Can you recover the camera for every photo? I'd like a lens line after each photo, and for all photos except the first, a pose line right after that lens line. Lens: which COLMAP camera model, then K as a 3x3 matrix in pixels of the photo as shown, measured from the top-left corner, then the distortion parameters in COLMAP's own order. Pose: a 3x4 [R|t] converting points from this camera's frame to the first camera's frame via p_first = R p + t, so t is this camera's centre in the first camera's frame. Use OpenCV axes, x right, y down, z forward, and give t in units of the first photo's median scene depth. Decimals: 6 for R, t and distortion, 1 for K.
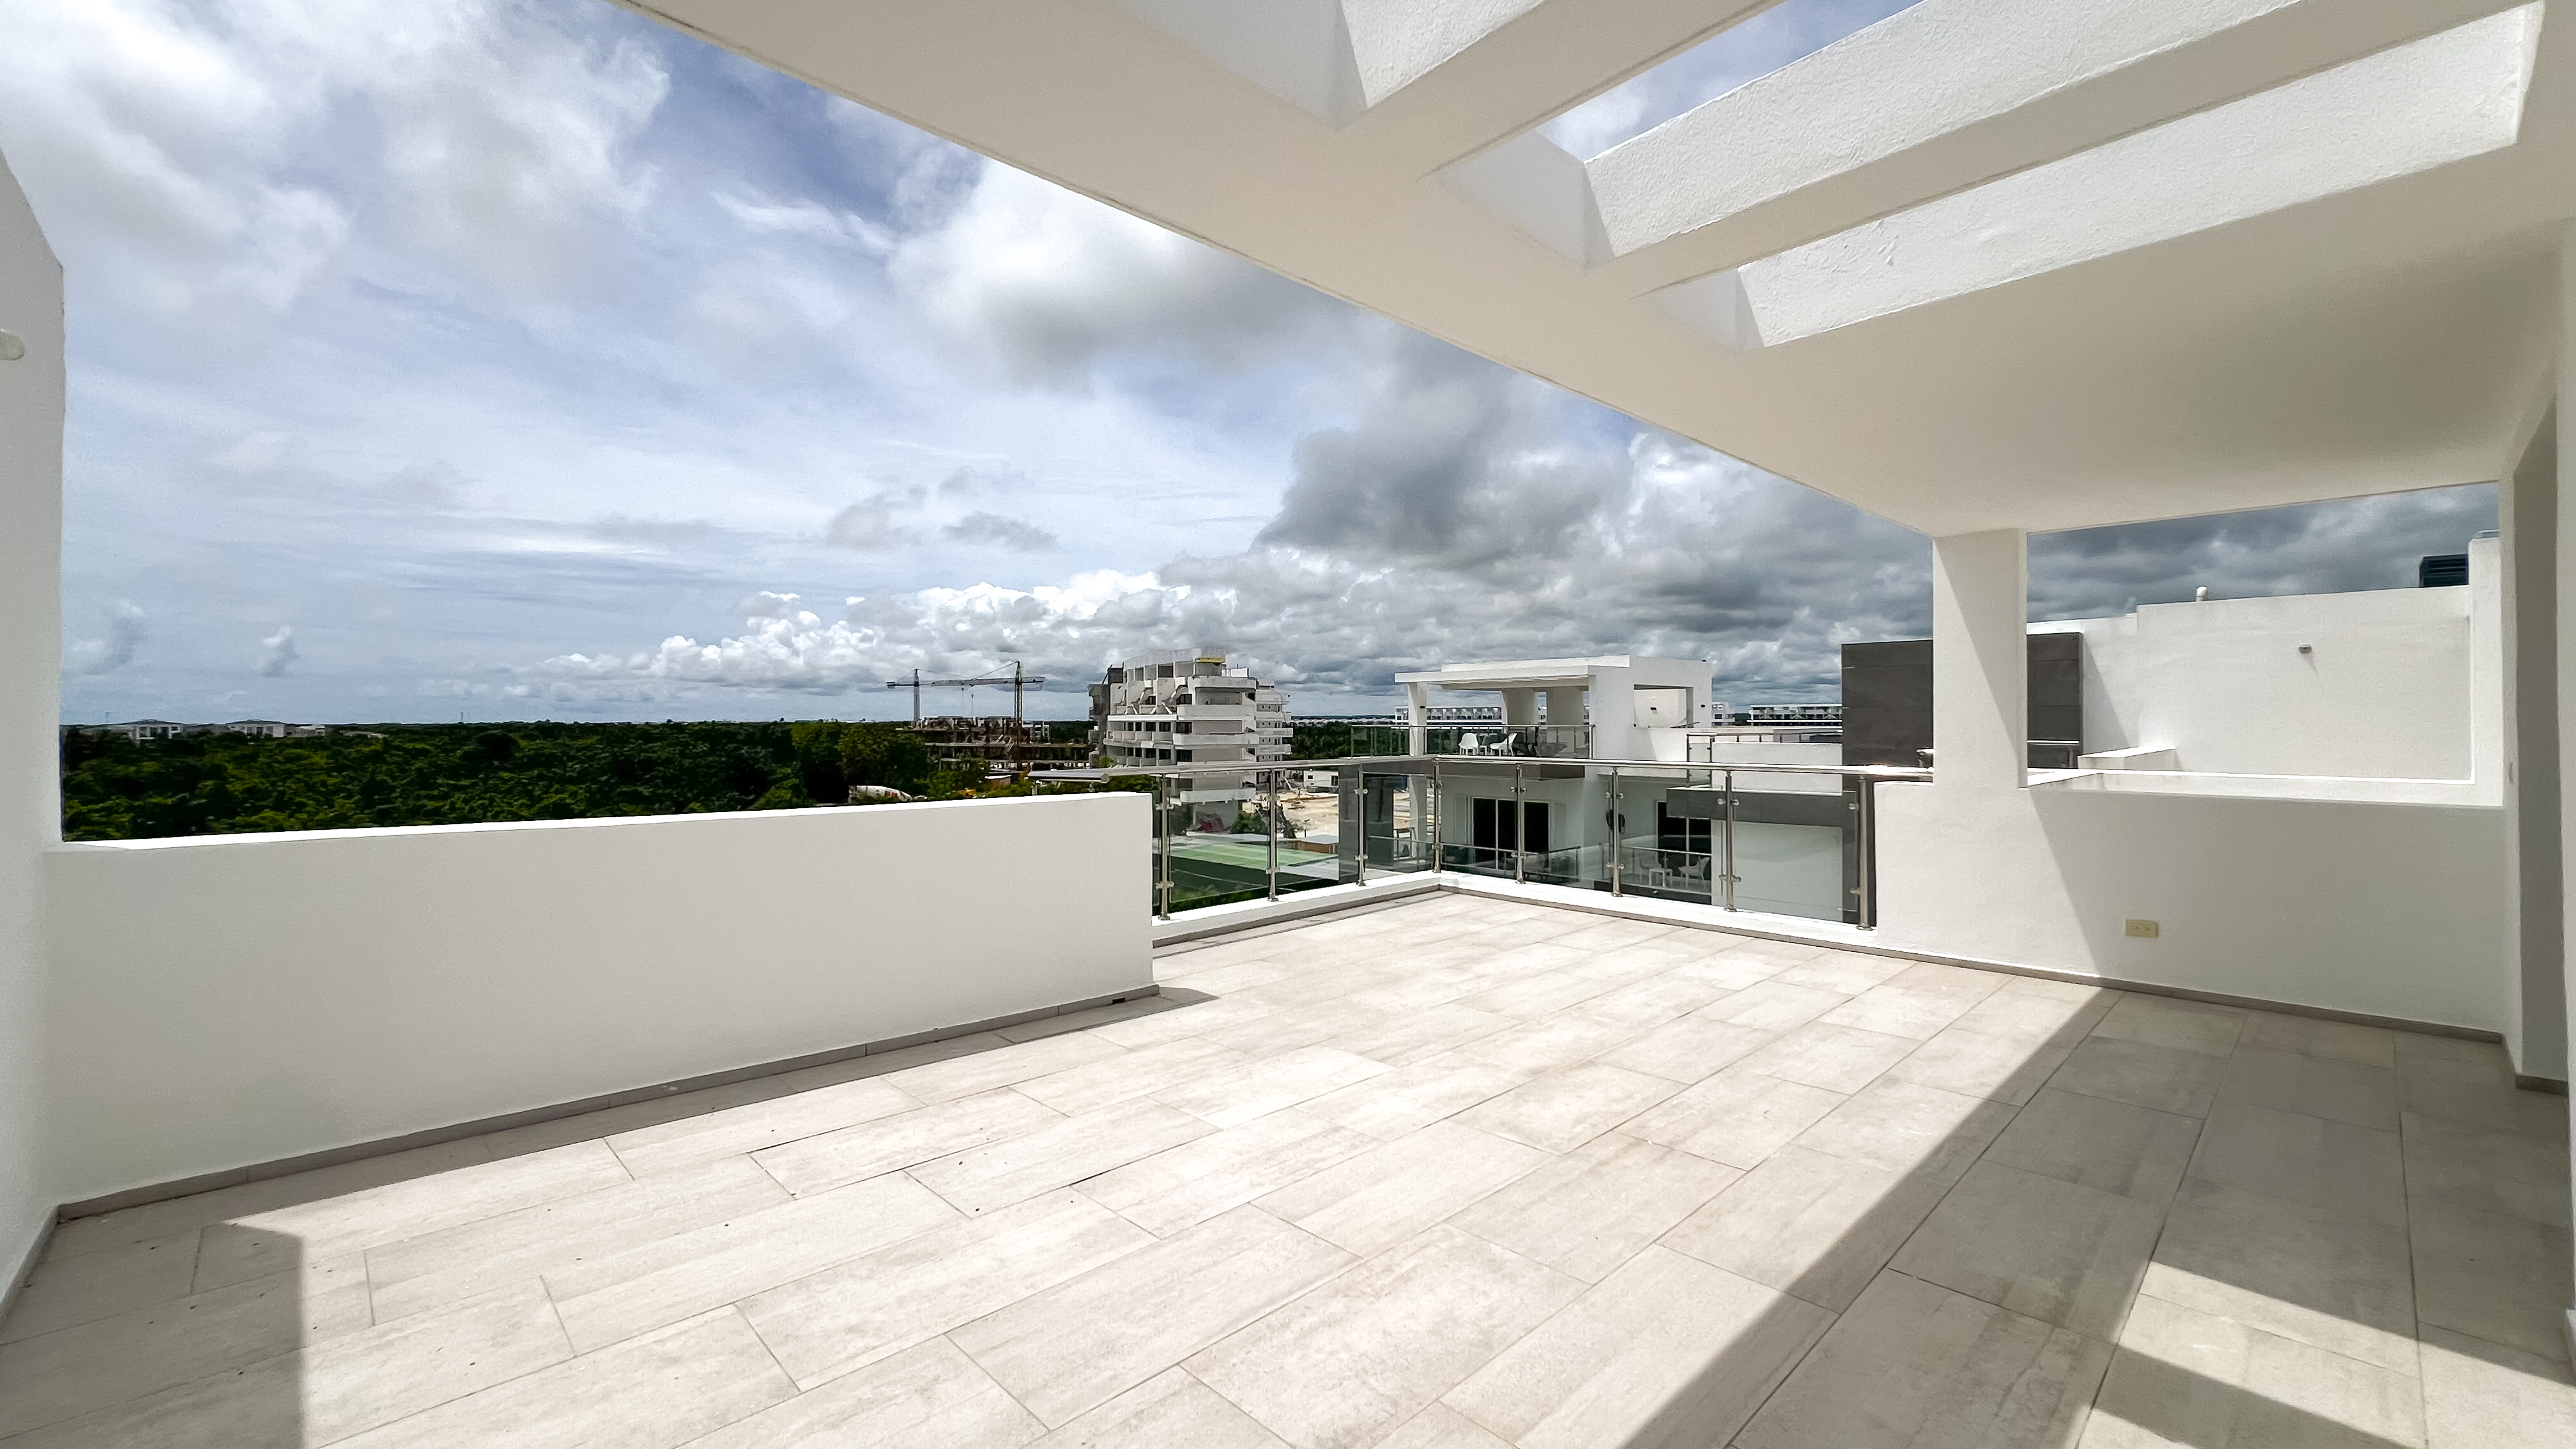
lens RADIAL K [[1035.1, 0, 1283.7], [0, 1035.1, 715.7], [0, 0, 1]] dist [-0.002123, 0.000278]
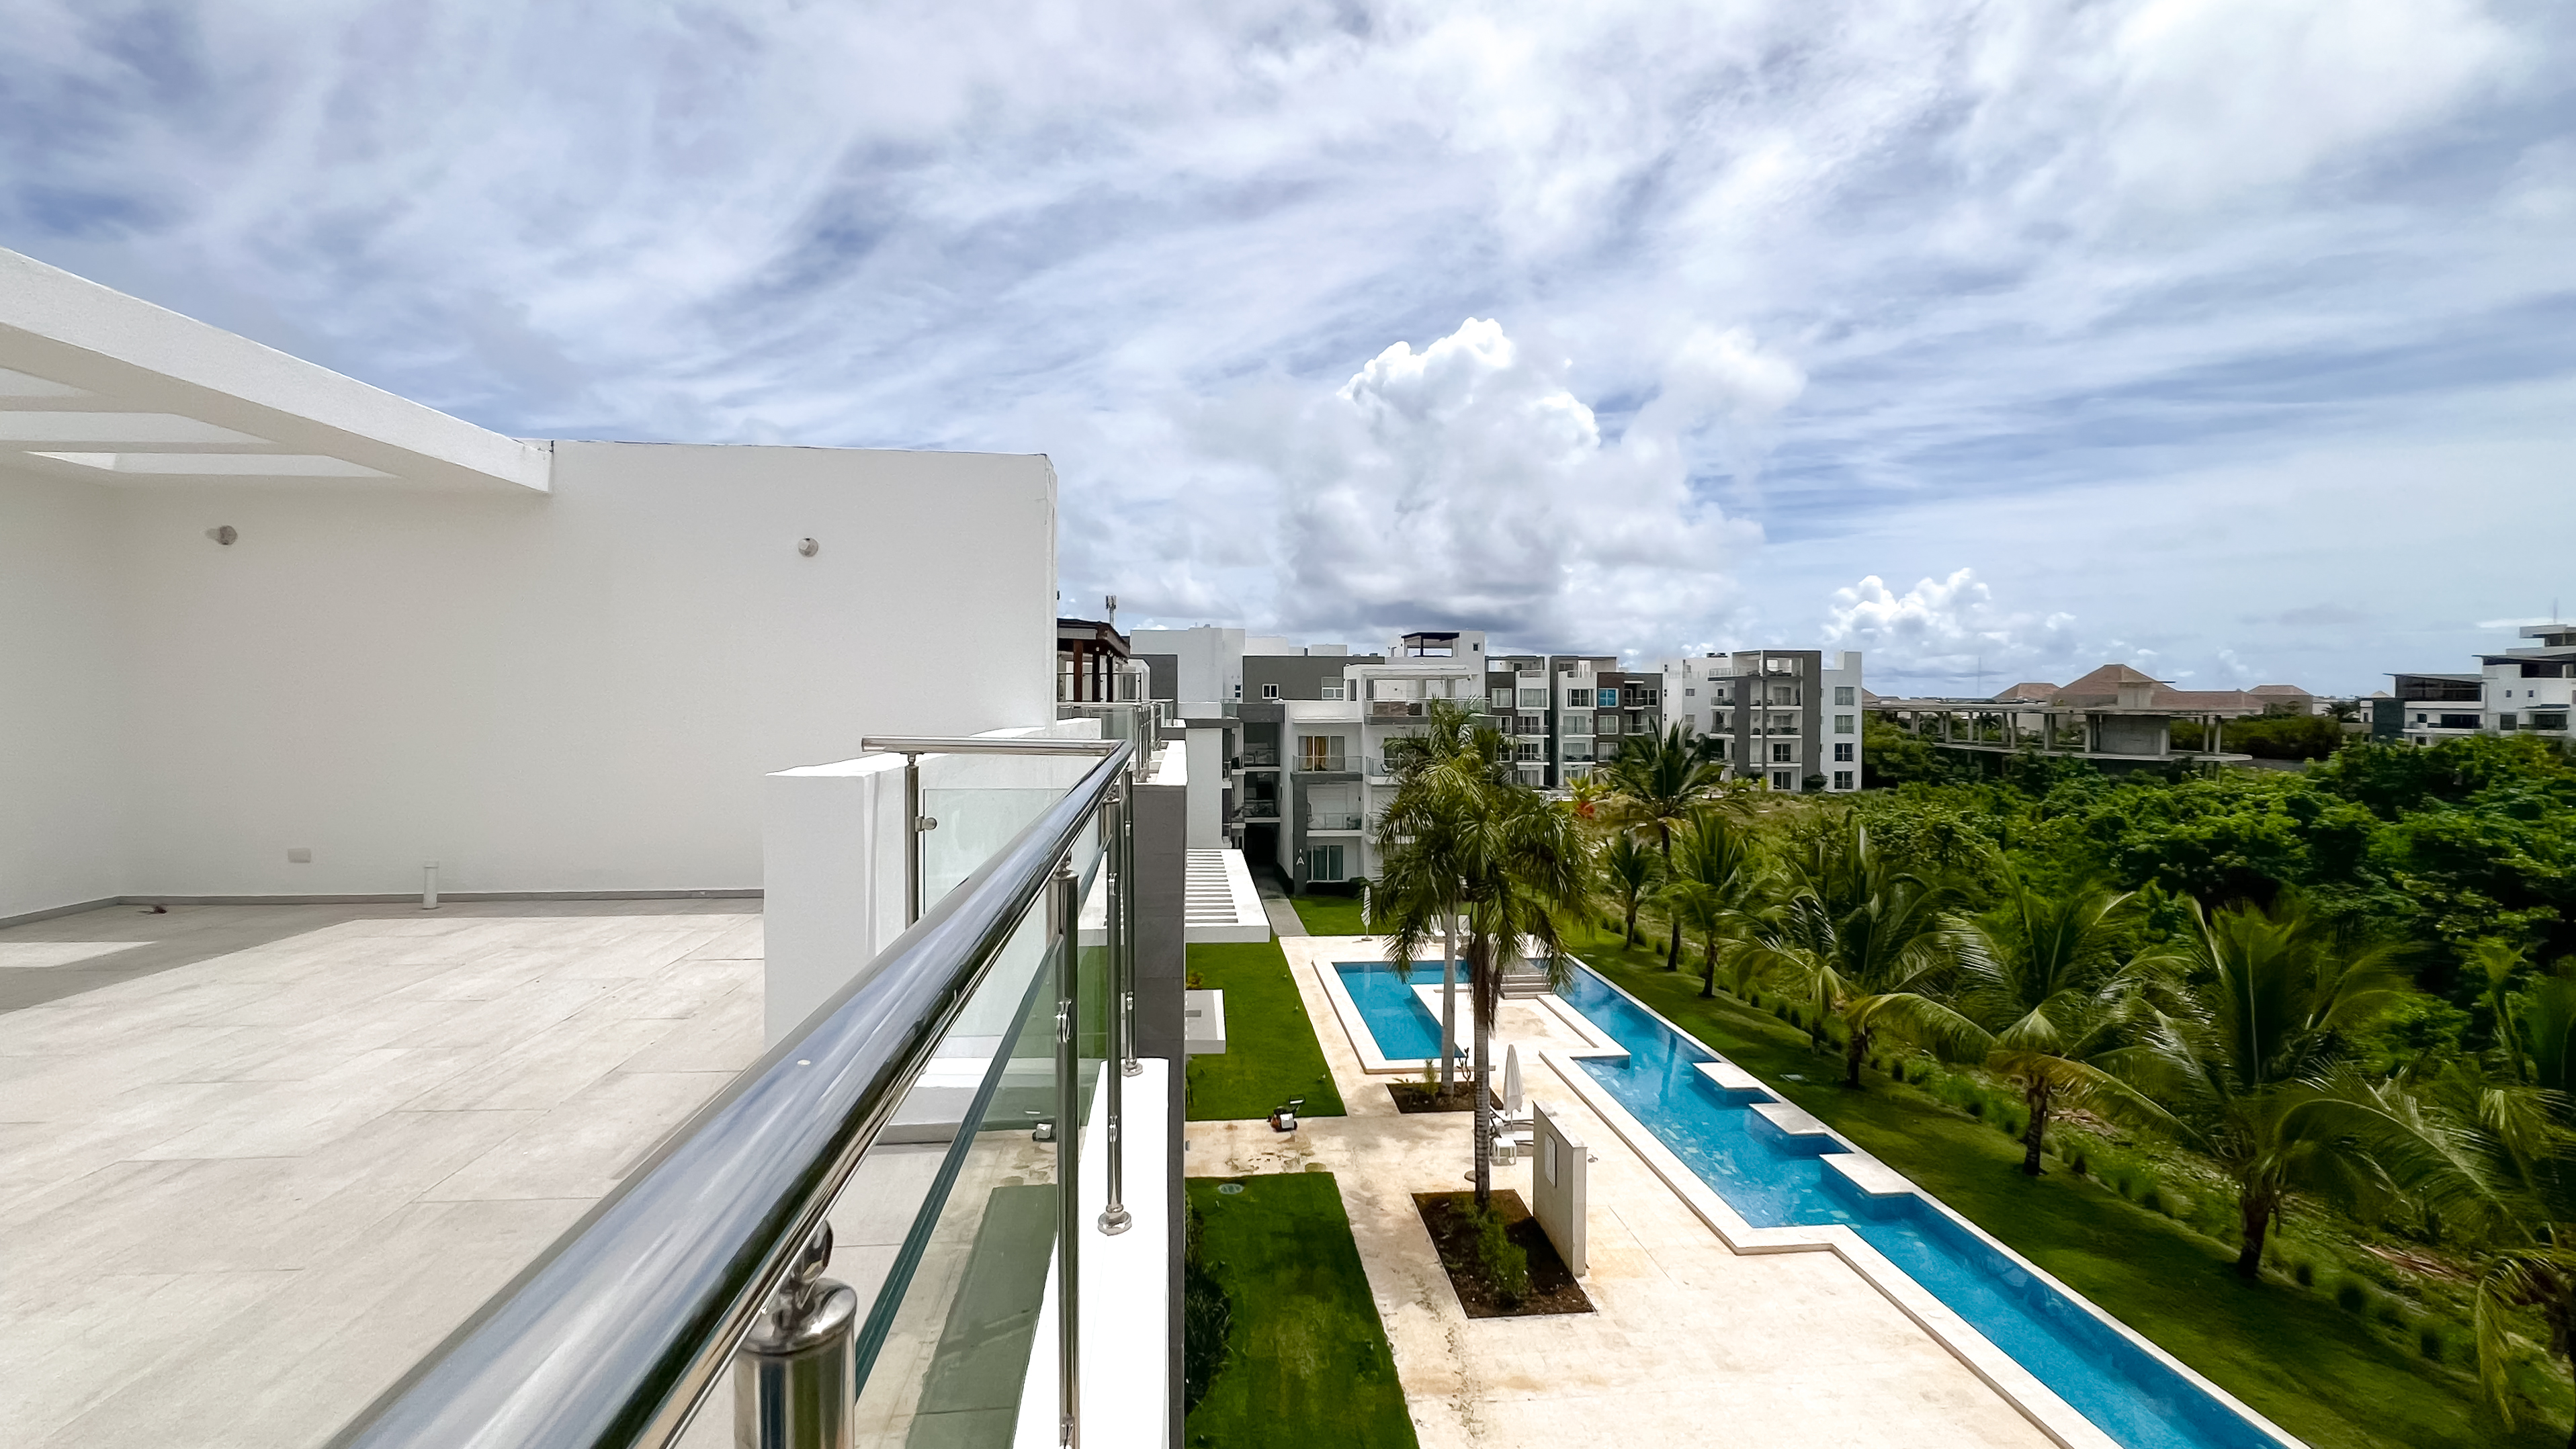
lens RADIAL K [[1089.1, 0, 1288.0], [0, 1089.1, 724.5], [0, 0, 1]] dist [-0.002094, -0.000034]
pose [[-0.620232, 0.020188, -0.784159, 0.171349], [0.004111, 0.999739, 0.022487, 0.045092], [0.784408, 0.010724, -0.620152, 1.851340]]
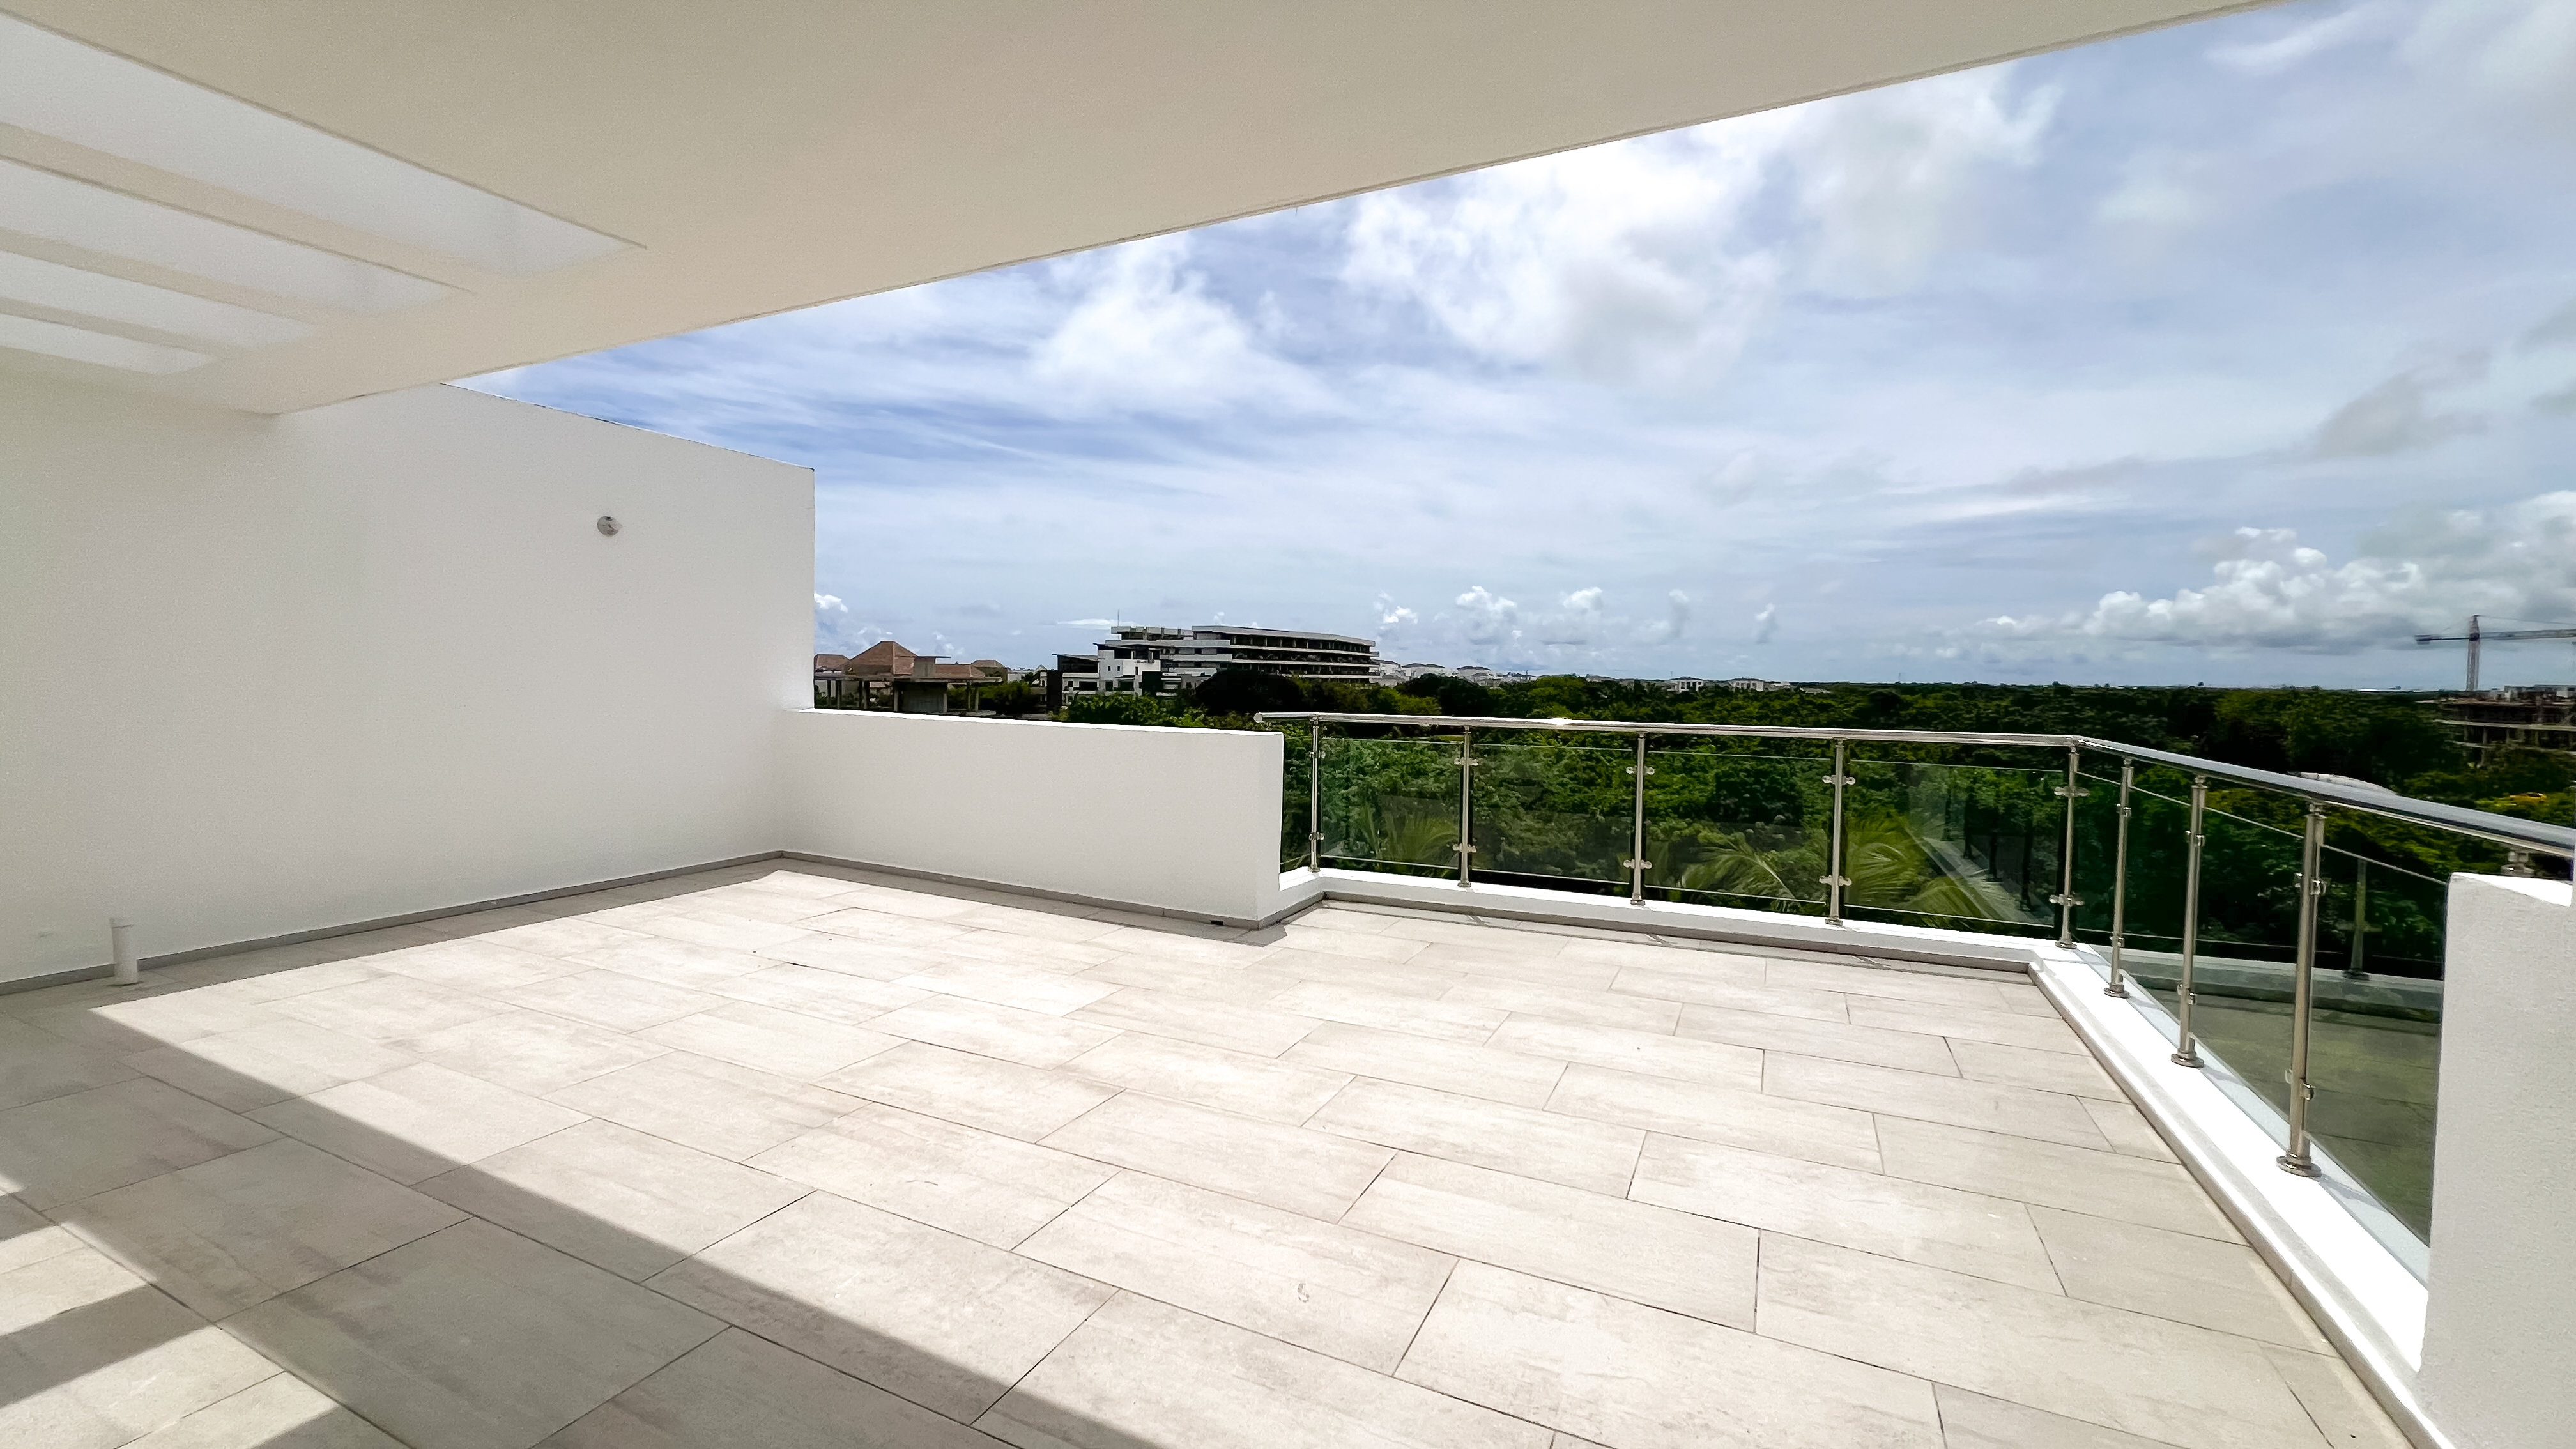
lens RADIAL K [[1035.1, 0, 1283.7], [0, 1035.1, 715.7], [0, 0, 1]] dist [-0.002123, 0.000278]
pose [[0.350782, 0.044688, -0.935390, 0.986691], [-0.010554, 0.998986, 0.043768, 0.014615], [0.936398, -0.005481, 0.350898, 0.788530]]
